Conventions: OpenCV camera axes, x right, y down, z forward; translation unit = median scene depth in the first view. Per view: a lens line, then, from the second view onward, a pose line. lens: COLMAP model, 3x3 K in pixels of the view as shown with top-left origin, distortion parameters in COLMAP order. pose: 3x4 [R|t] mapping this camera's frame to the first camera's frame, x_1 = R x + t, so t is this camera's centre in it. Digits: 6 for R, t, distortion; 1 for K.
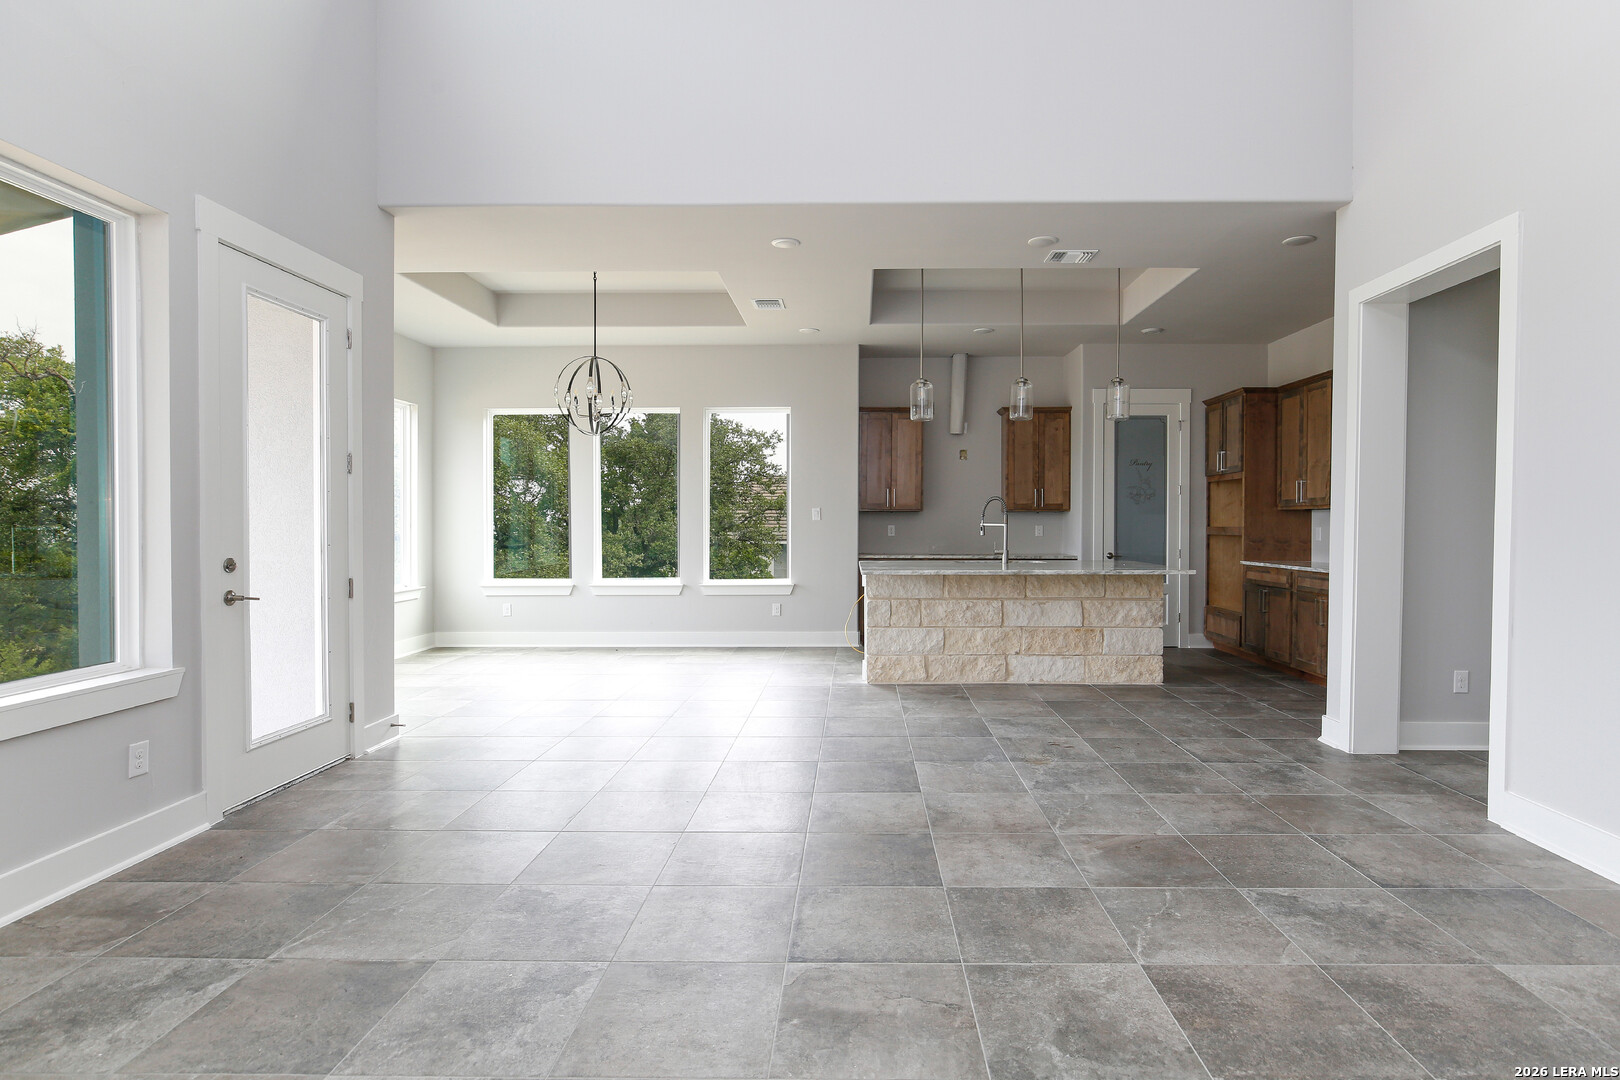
lens RADIAL K [[847.3, 0, 860.9], [0, 847.3, 537.5], [0, 0, 1]] dist [-0.004939, -0.000622]
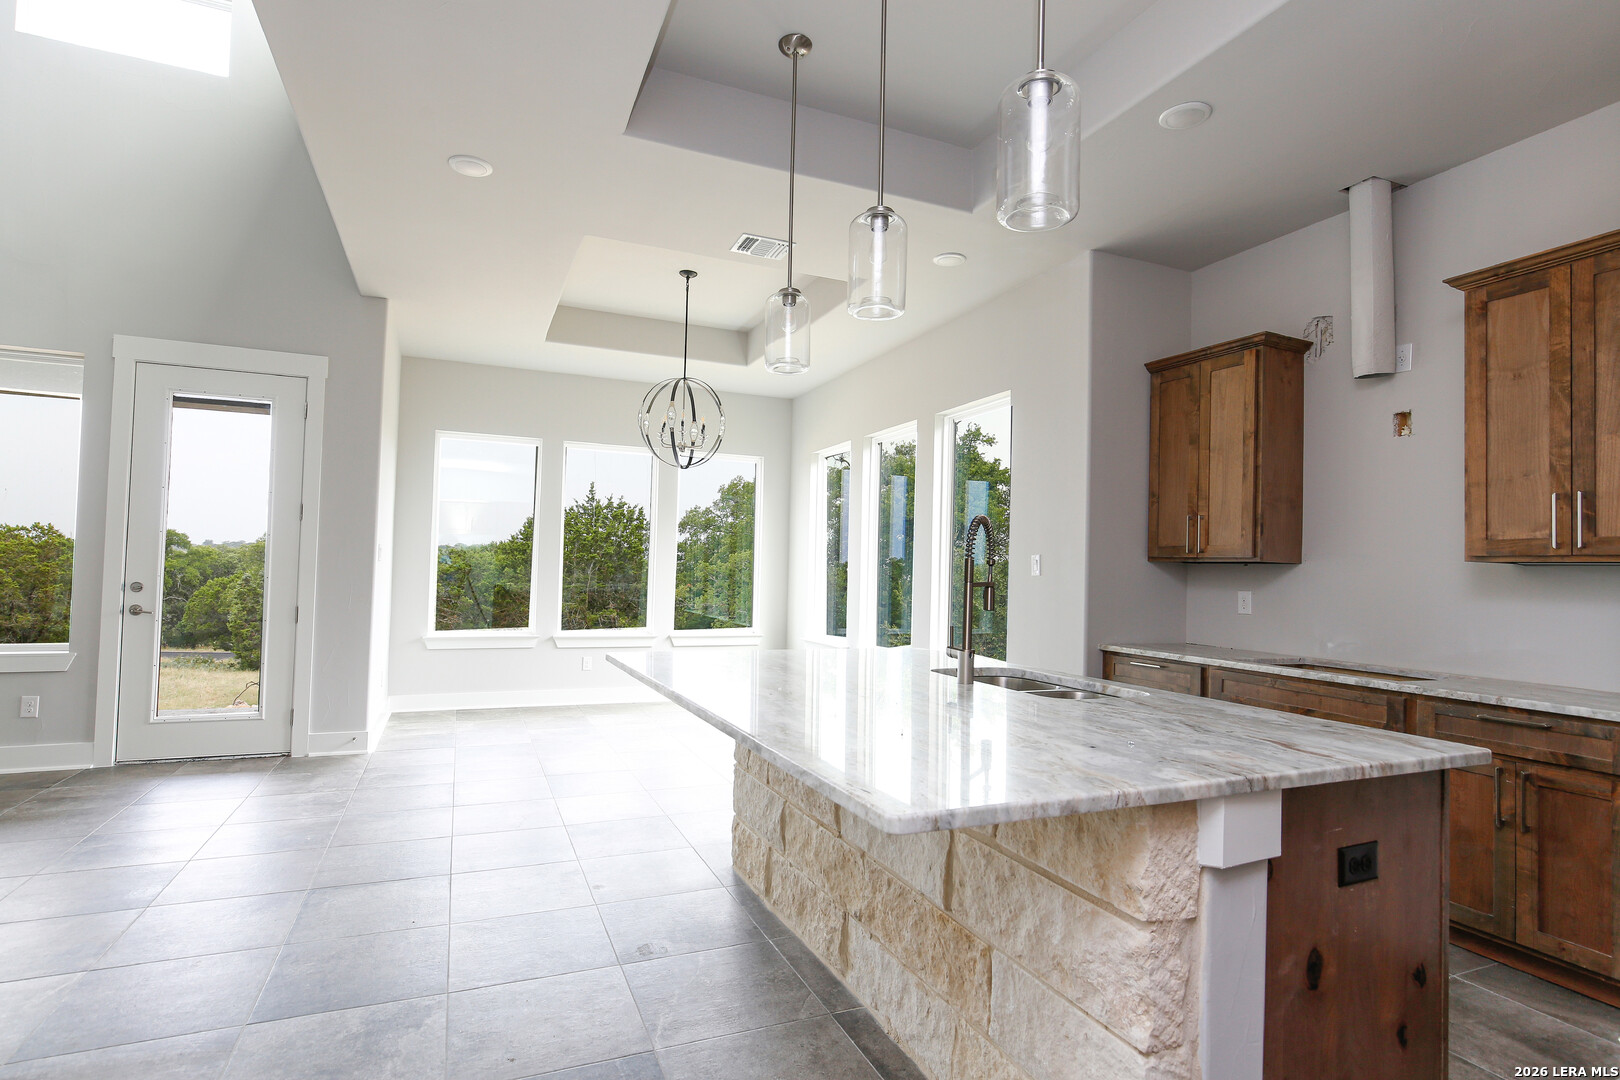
lens RADIAL K [[827.6, 0, 810.0], [0, 827.6, 540.0], [0, 0, 1]] dist [-0.003329, -0.000810]
pose [[0.387967, -0.025017, -0.921334, 0.528160], [-0.042278, 0.998096, -0.044905, -0.016558], [0.920703, 0.056374, 0.386171, 0.827610]]
